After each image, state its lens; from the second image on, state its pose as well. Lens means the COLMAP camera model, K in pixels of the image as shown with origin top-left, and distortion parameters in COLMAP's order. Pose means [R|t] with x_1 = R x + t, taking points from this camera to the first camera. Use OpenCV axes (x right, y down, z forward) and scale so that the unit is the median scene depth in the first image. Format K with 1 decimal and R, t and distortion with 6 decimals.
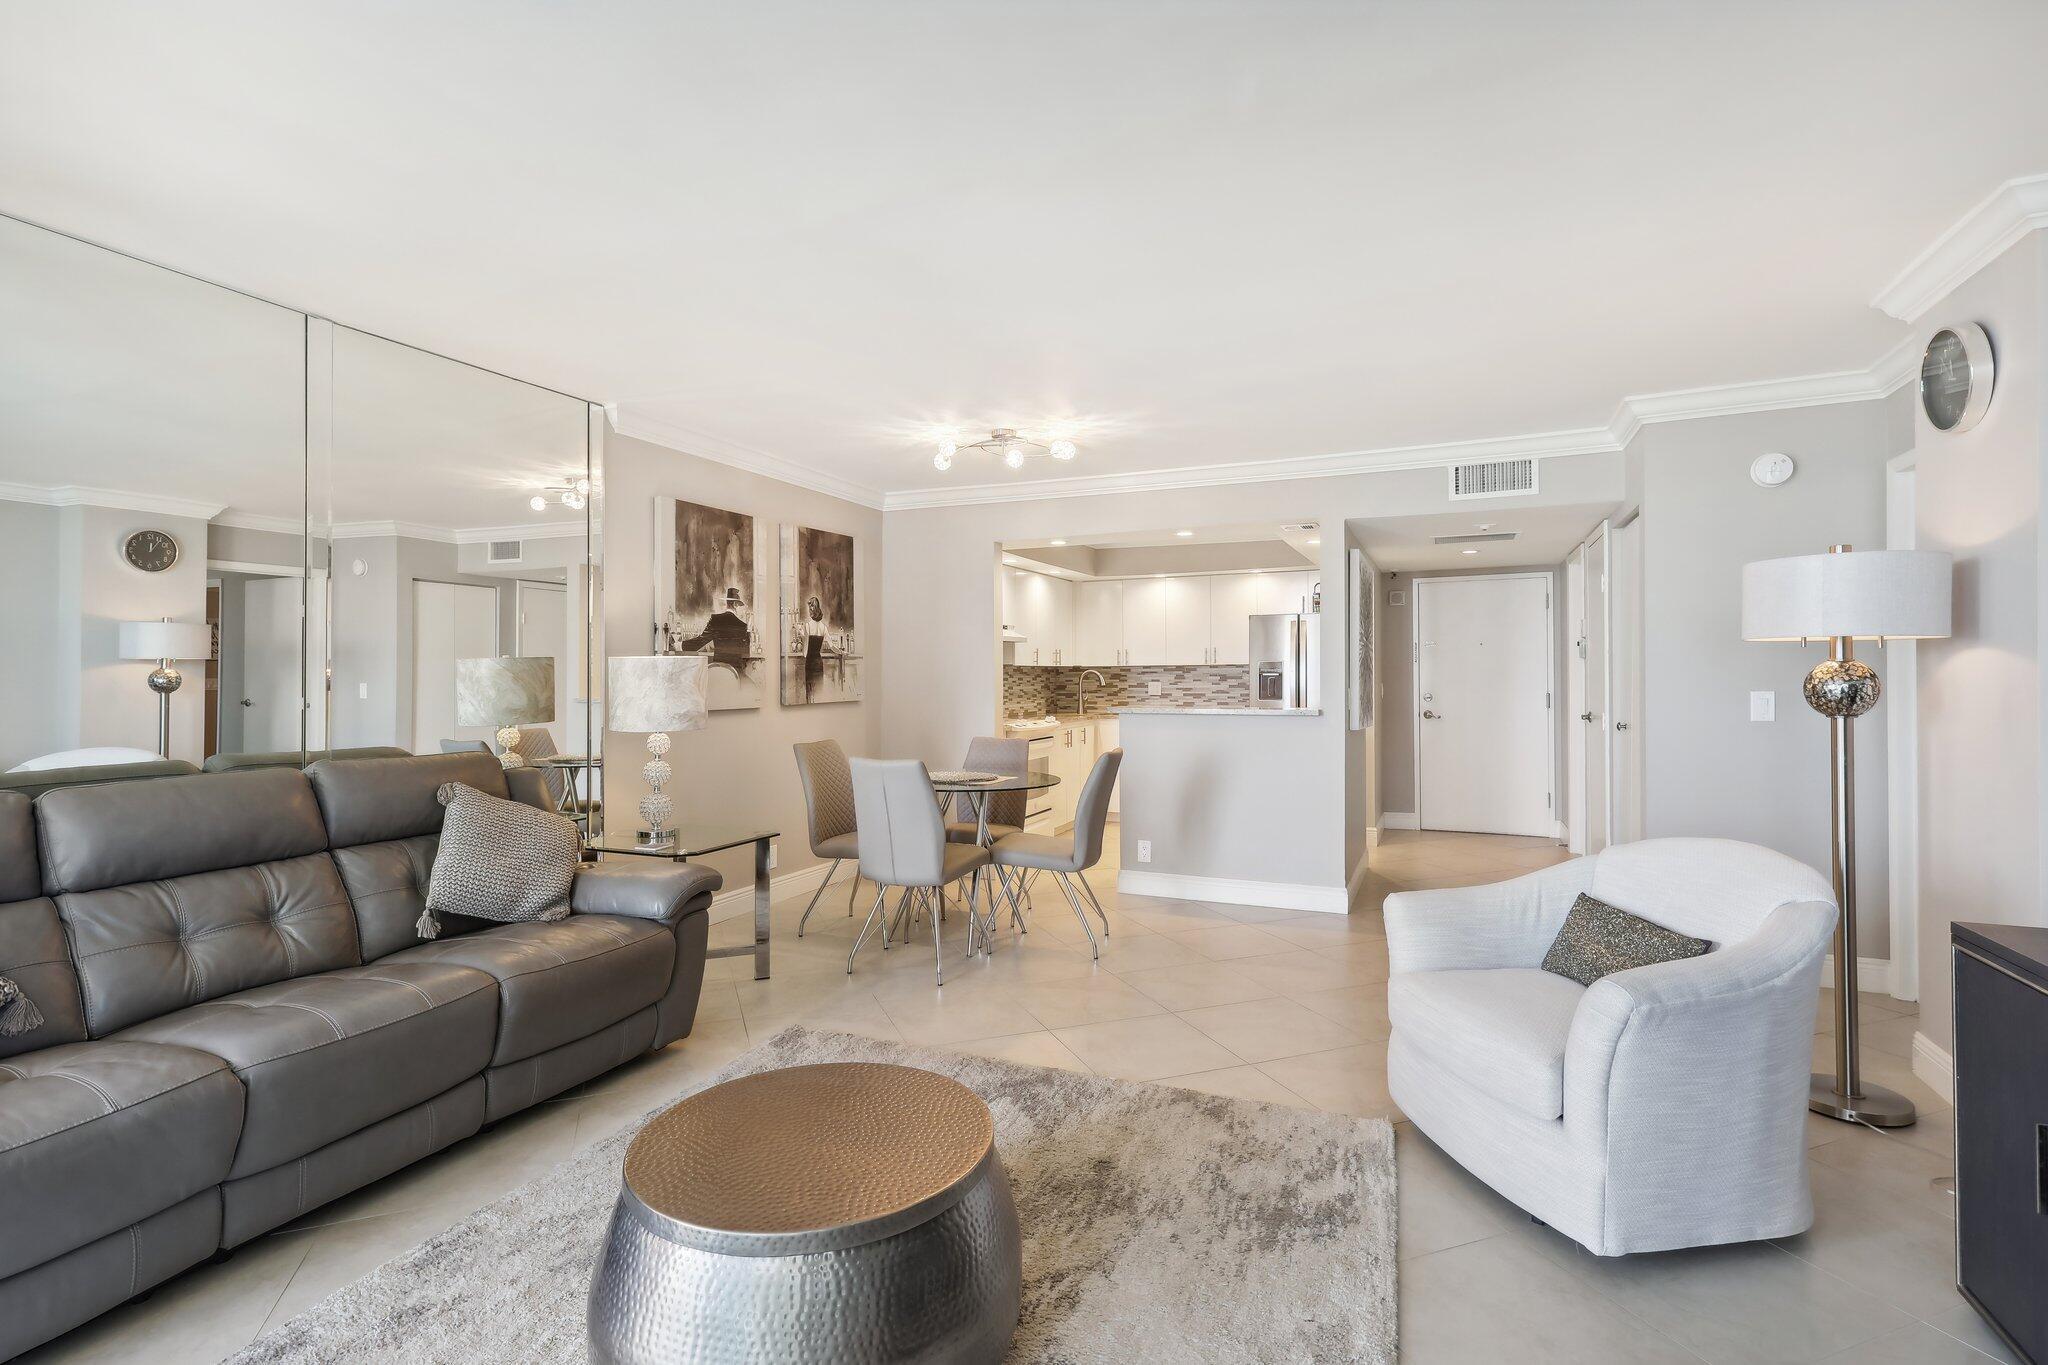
lens RADIAL K [[958.1, 0, 1028.6], [0, 958.1, 666.0], [0, 0, 1]] dist [0.009651, -0.000375]
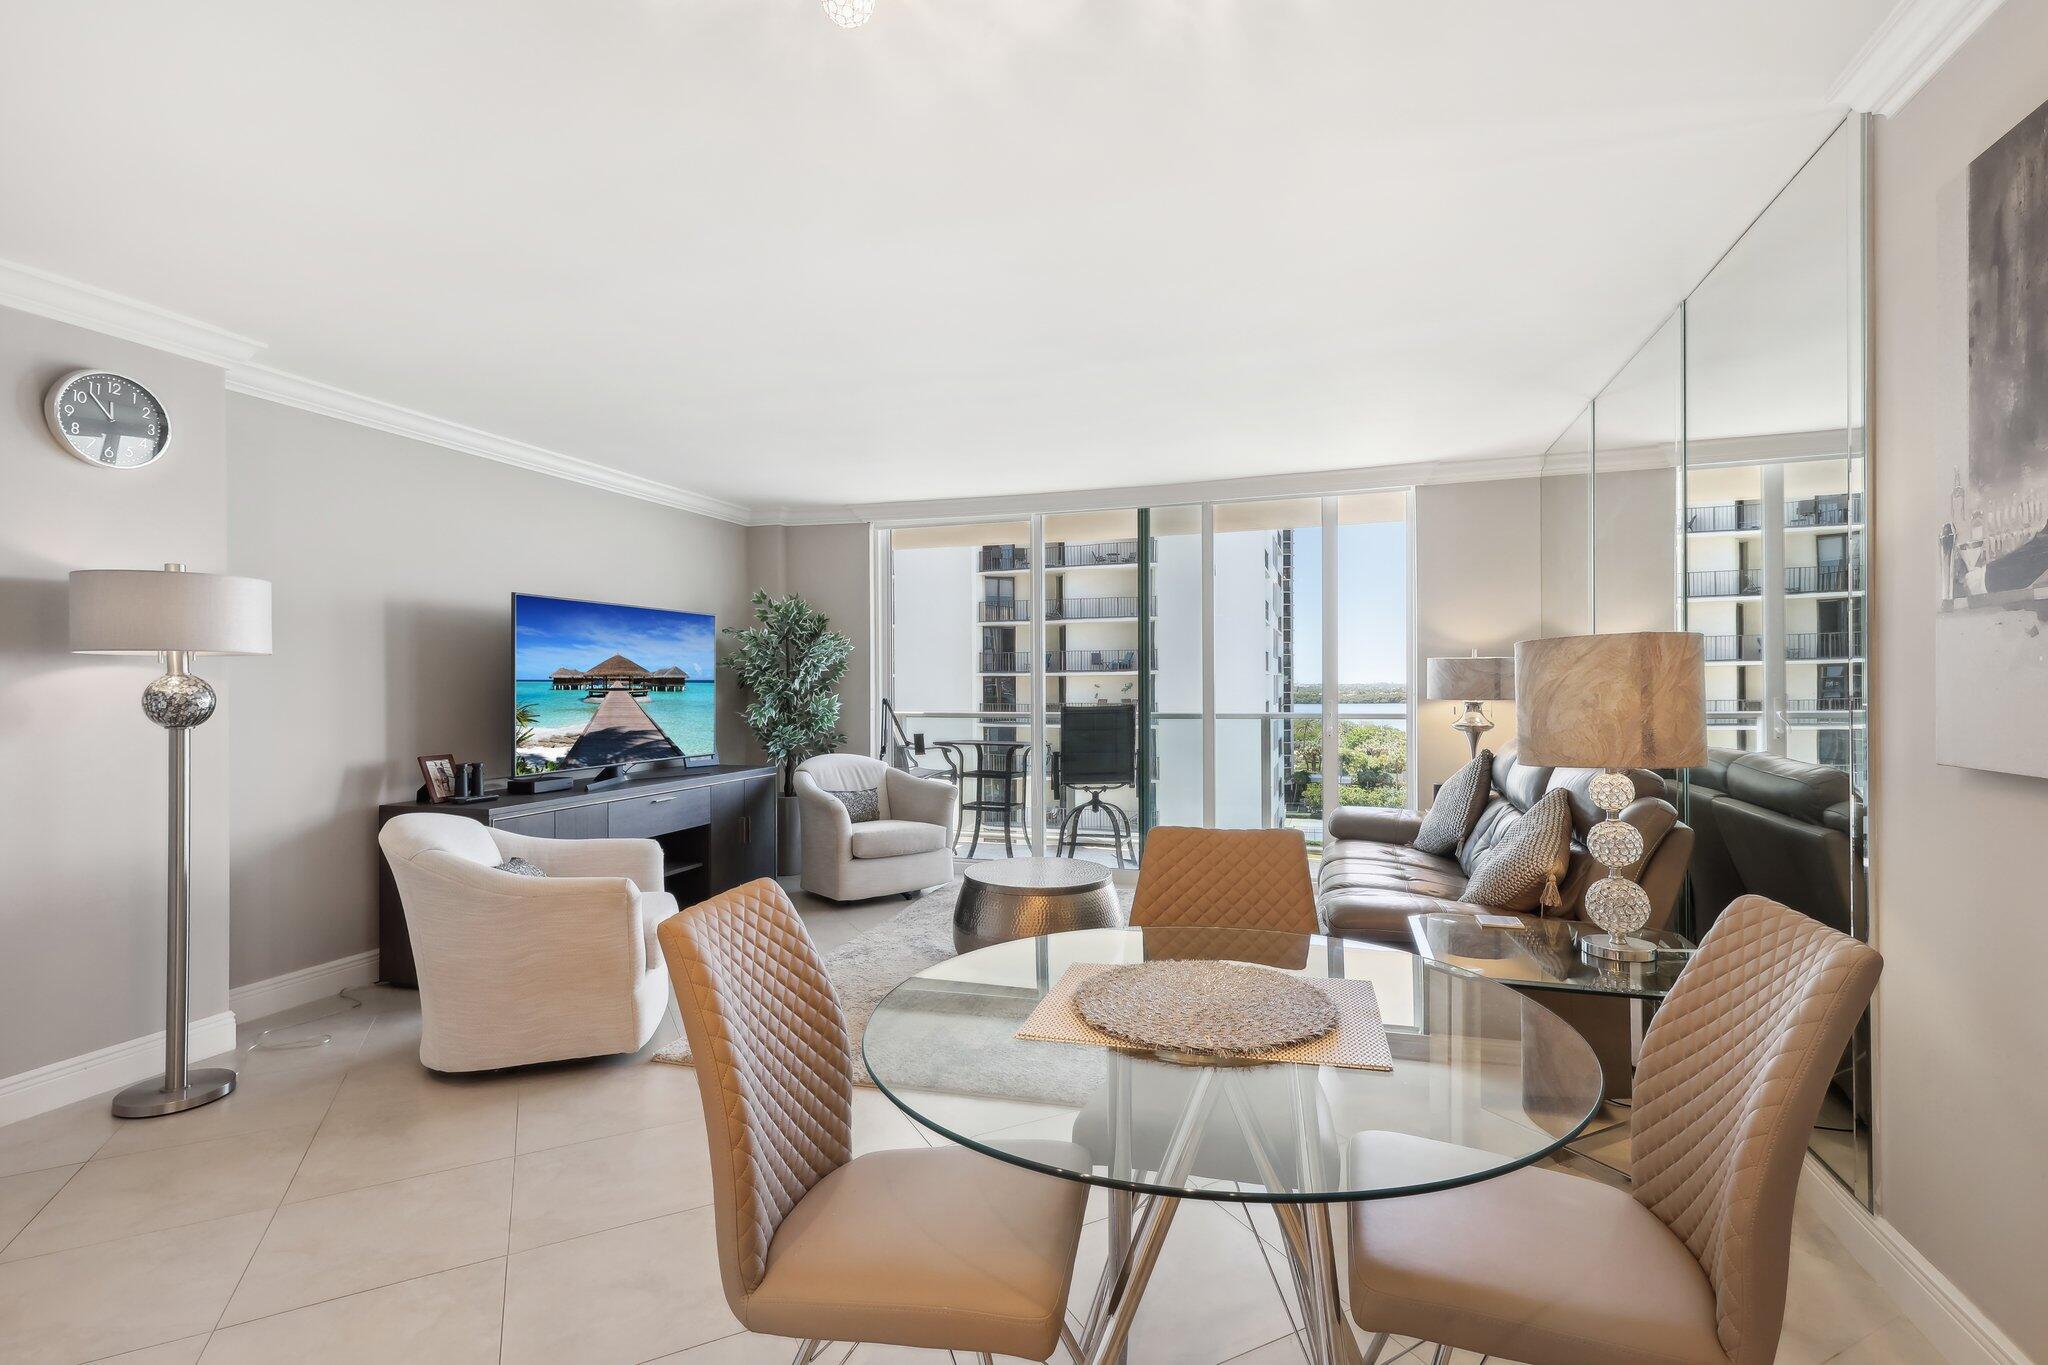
lens RADIAL K [[958.1, 0, 1022.1], [0, 958.1, 692.8], [0, 0, 1]] dist [0.009651, -0.000375]
pose [[-0.996128, 0.011429, -0.087167, 0.011139], [0.011809, 0.999923, -0.003854, 0.015832], [0.087116, -0.004869, -0.996186, 1.203533]]
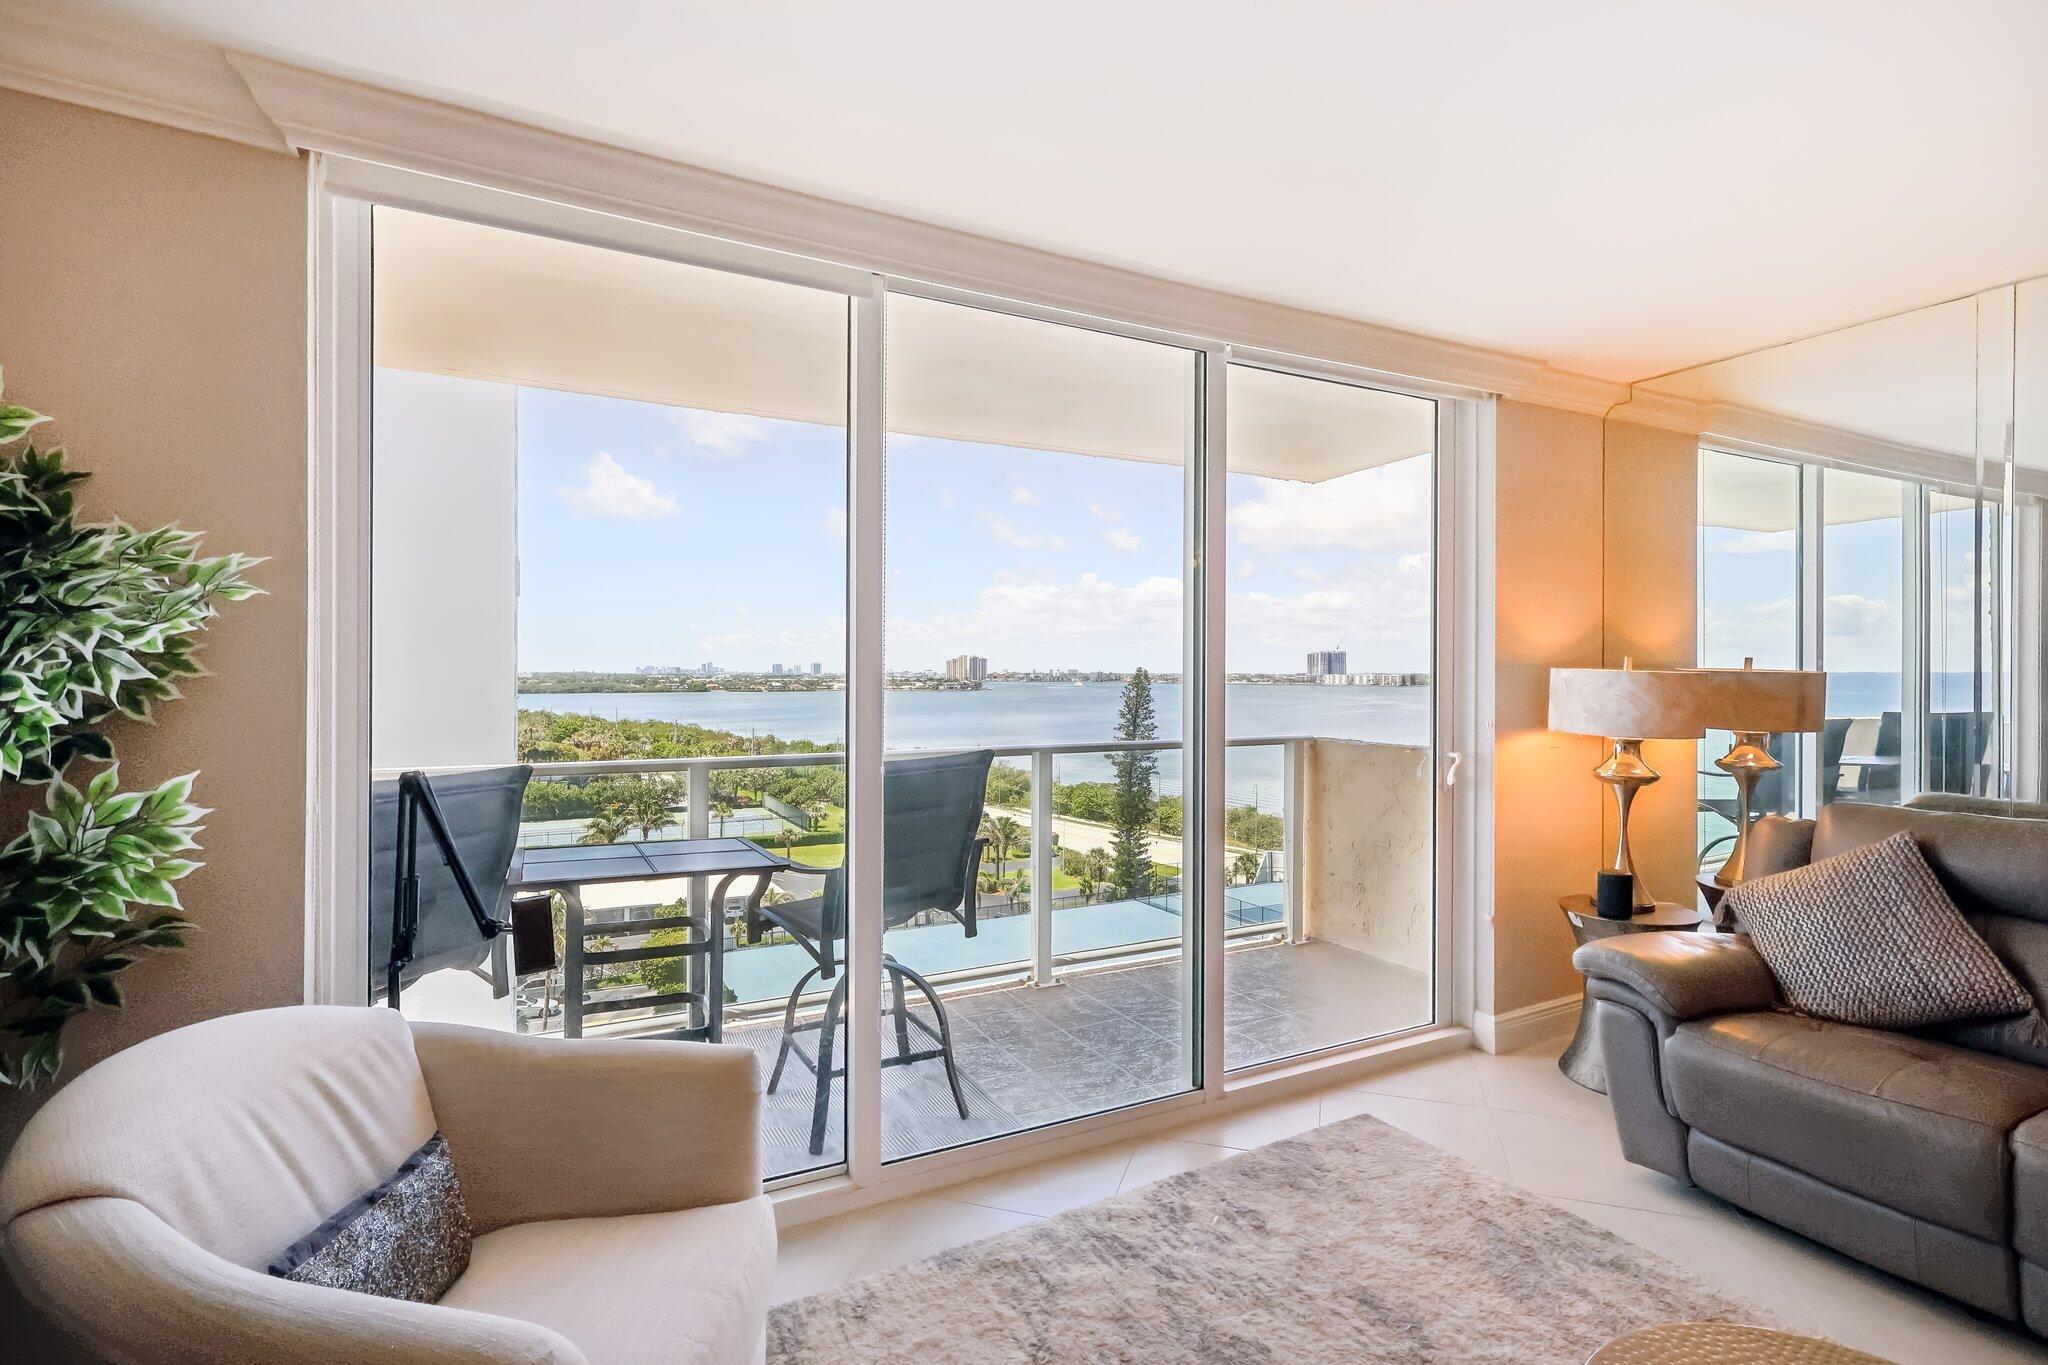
lens RADIAL K [[958.1, 0, 1025.2], [0, 958.1, 673.1], [0, 0, 1]] dist [0.009651, -0.000375]
pose [[-0.638006, 0.001398, -0.770030, 0.210617], [0.008316, 0.999953, -0.005075, -0.017760], [0.769986, -0.009641, -0.637988, 0.341586]]
